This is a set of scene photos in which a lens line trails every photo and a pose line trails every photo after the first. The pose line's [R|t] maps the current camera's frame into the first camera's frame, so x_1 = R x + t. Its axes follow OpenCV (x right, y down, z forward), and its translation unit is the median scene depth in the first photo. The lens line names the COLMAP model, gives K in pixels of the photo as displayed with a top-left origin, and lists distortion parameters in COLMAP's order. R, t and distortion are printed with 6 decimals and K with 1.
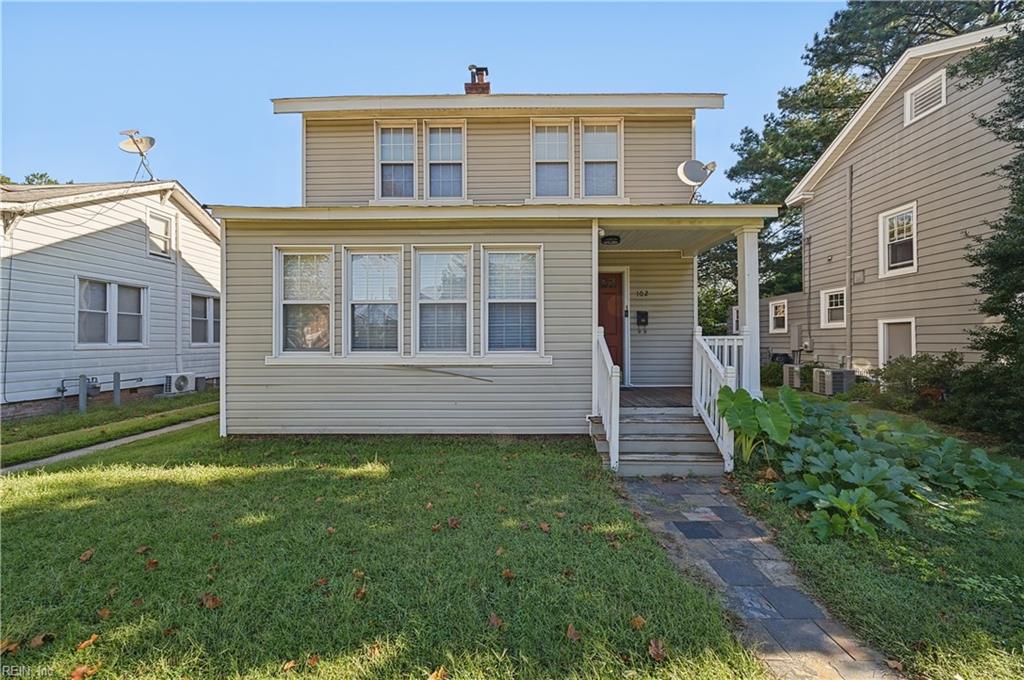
lens RADIAL K [[403.6, 0, 512.0], [0, 403.6, 340.0], [0, 0, 1]] dist [0.001241, 0.000242]
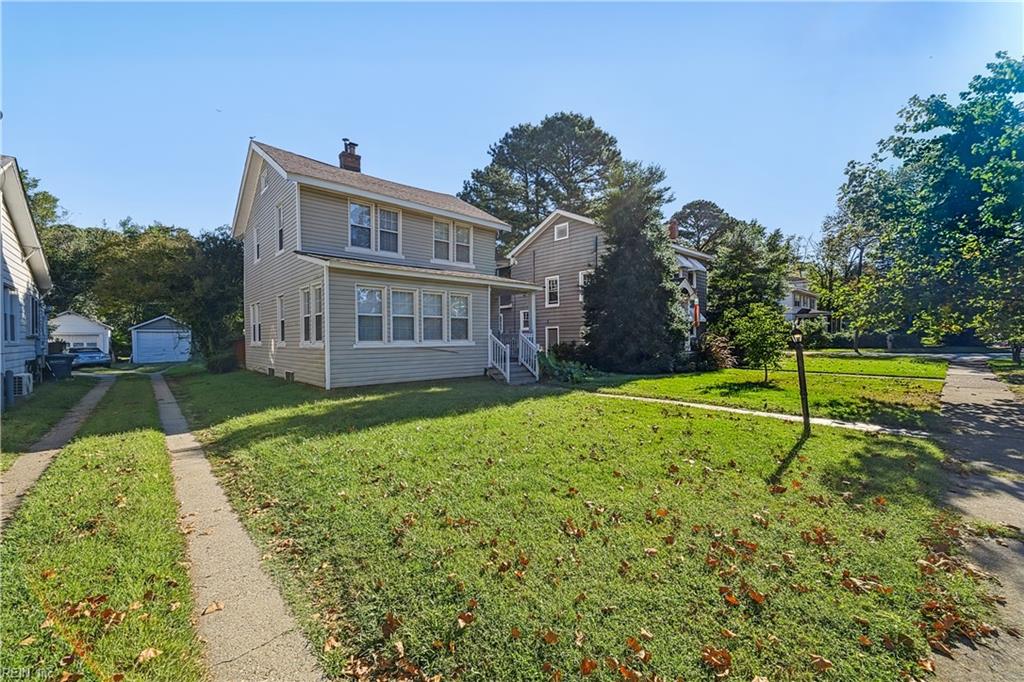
lens RADIAL K [[403.6, 0, 512.0], [0, 403.6, 341.0], [0, 0, 1]] dist [0.001241, 0.000242]
pose [[0.724366, -0.008469, 0.689363, -0.995487], [0.007891, 0.999961, 0.003993, 0.020067], [-0.689370, 0.002547, 0.724405, -0.606279]]
